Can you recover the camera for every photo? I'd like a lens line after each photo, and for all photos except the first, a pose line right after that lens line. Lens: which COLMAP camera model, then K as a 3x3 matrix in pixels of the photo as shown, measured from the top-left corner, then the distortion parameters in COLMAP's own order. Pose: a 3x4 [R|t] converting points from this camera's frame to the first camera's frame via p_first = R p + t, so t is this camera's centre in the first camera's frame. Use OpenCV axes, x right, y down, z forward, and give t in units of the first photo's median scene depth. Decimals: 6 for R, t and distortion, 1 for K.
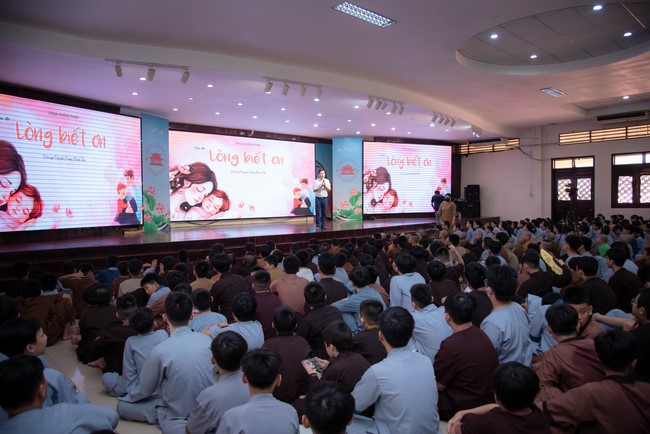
lens RADIAL K [[458.7, 0, 320.8], [0, 458.7, 218.1], [0, 0, 1]] dist [-0.078810, -0.004831]
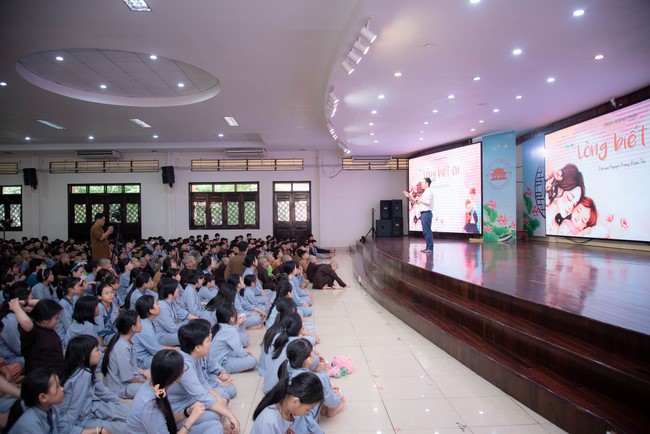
lens RADIAL K [[458.7, 0, 321.2], [0, 458.7, 218.8], [0, 0, 1]] dist [-0.078810, -0.004831]
pose [[-0.655317, 0.016987, -0.755163, 0.617329], [-0.009559, 0.999481, 0.030778, -0.046510], [0.755294, 0.027388, -0.654814, 1.197086]]
